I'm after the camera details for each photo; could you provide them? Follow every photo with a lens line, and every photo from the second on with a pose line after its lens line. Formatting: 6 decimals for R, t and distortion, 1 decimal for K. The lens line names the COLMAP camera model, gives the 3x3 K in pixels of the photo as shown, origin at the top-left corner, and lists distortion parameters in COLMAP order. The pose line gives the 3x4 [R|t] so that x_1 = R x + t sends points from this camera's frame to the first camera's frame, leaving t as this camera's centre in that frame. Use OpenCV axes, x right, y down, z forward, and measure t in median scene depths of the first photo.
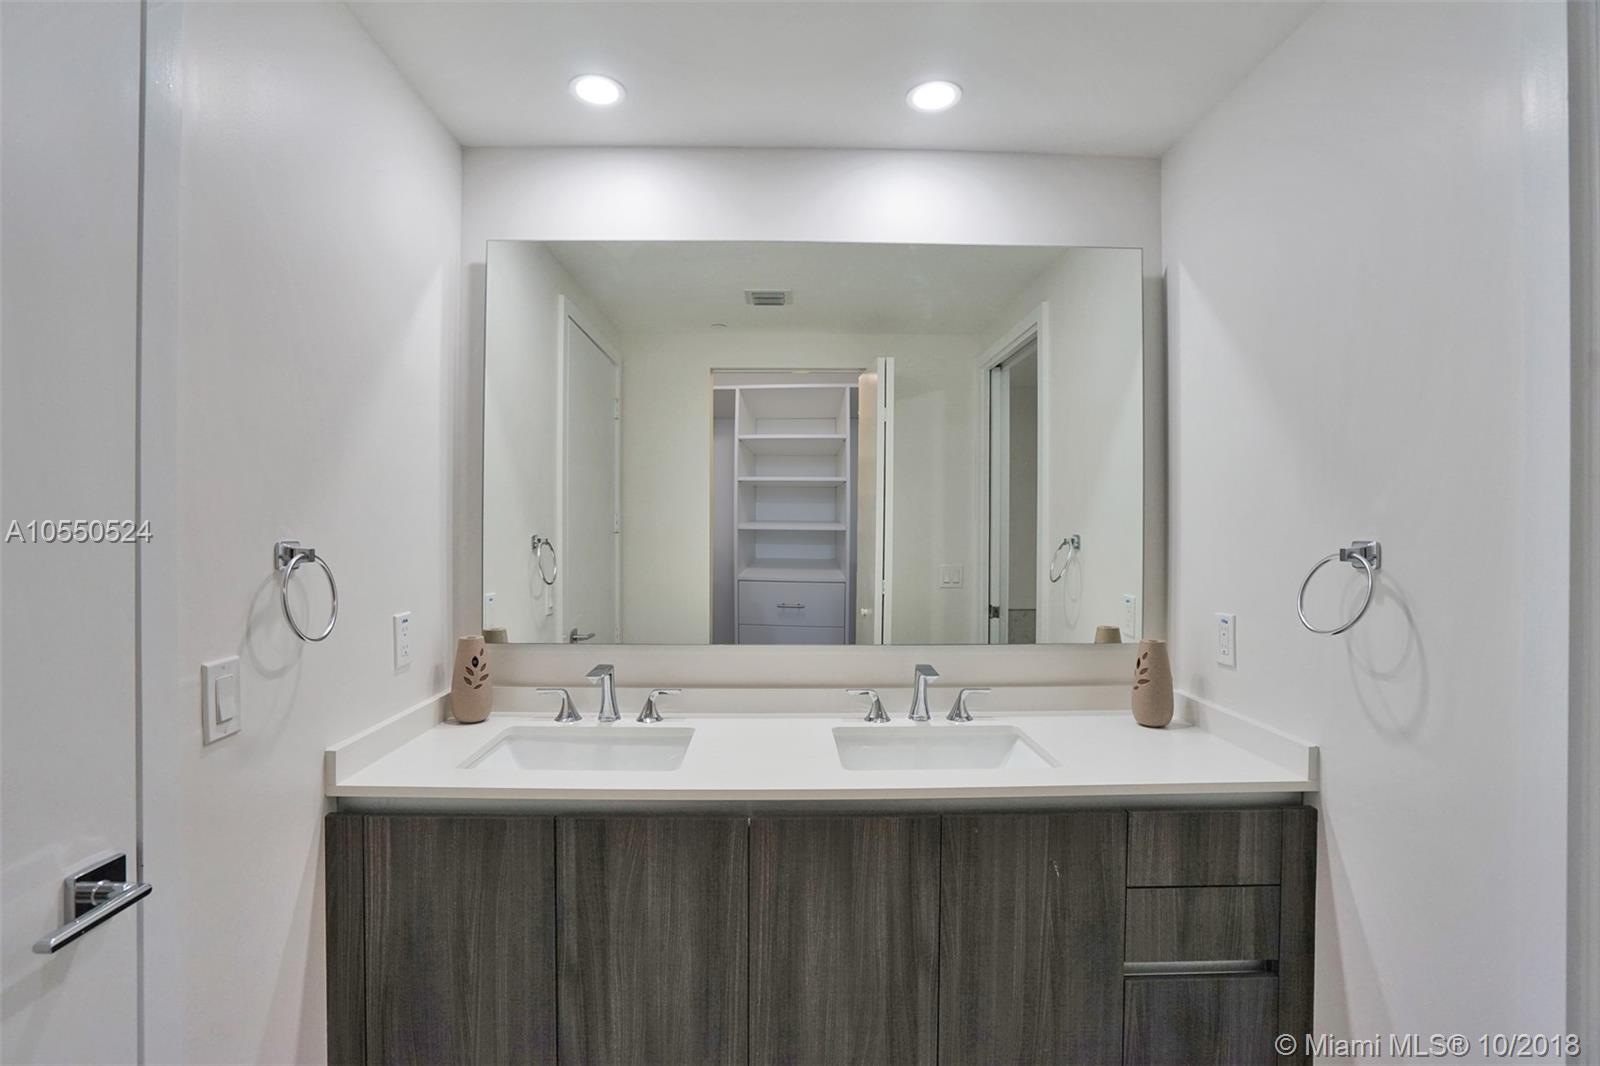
lens RADIAL K [[732.0, 0, 772.2], [0, 732.0, 534.3], [0, 0, 1]] dist [-0.041058, 0.012760]
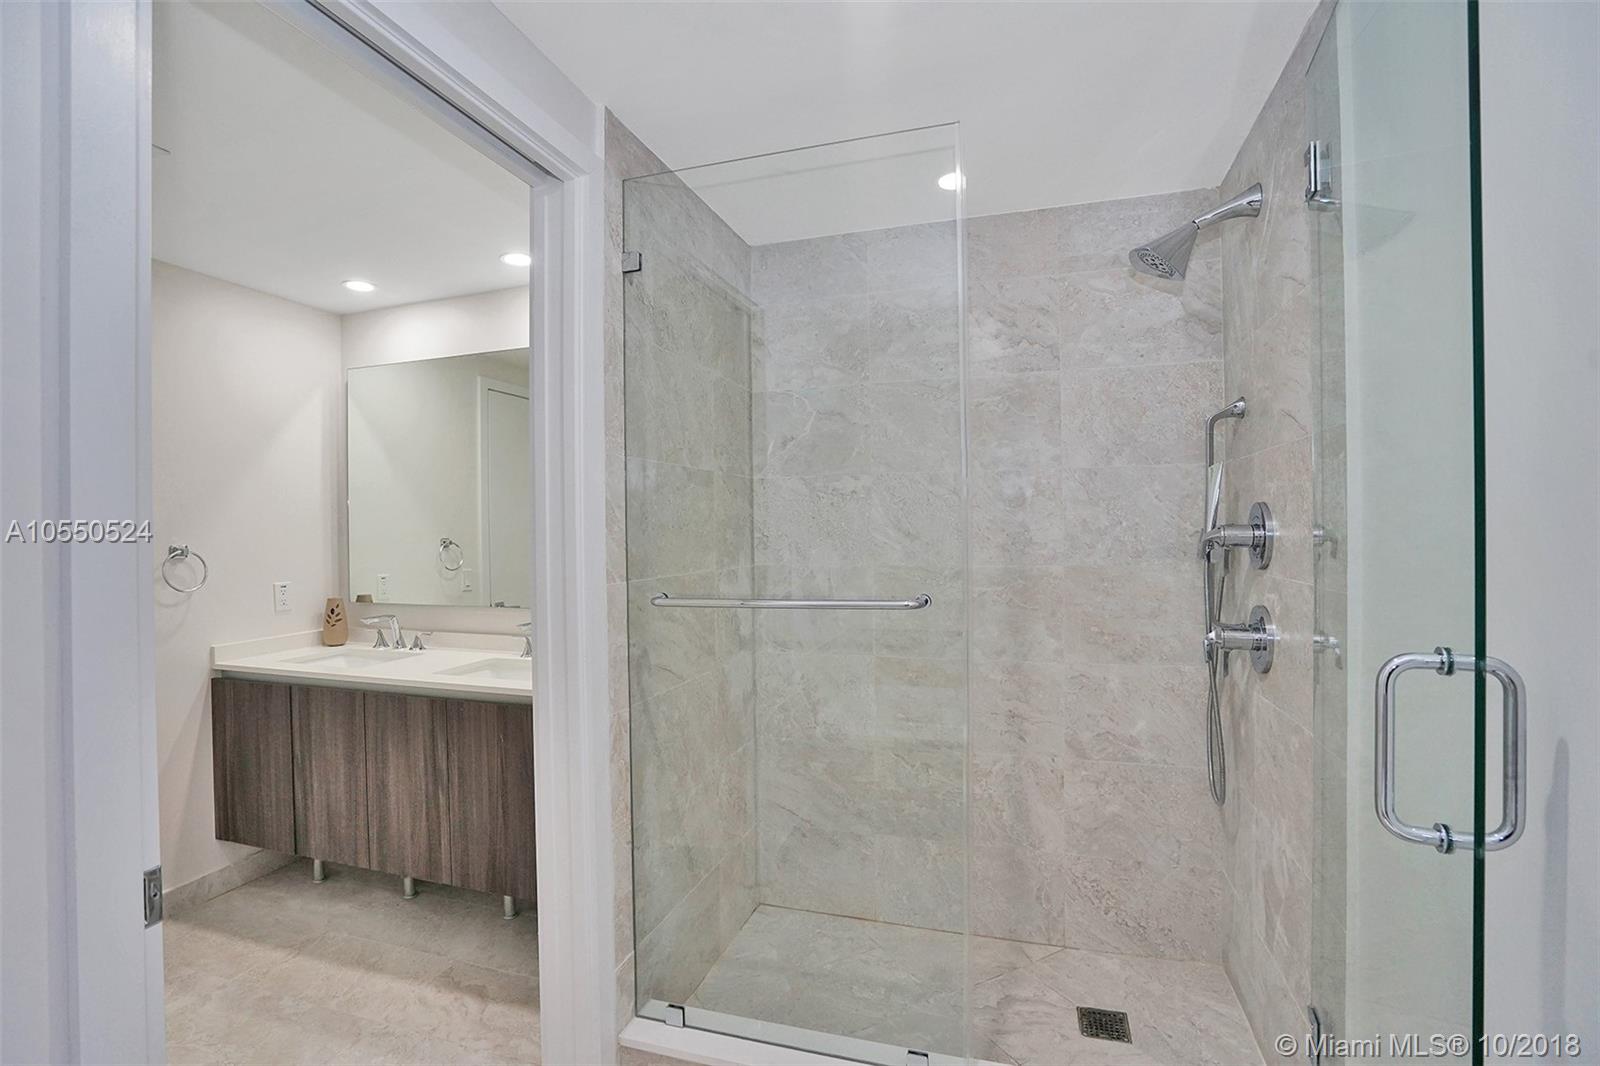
lens RADIAL K [[732.0, 0, 804.2], [0, 732.0, 530.4], [0, 0, 1]] dist [-0.041058, 0.012760]
pose [[0.944124, -0.012172, -0.329366, 1.609969], [0.012725, 0.999919, -0.000478, -0.007722], [0.329345, -0.003740, 0.944202, -0.358662]]
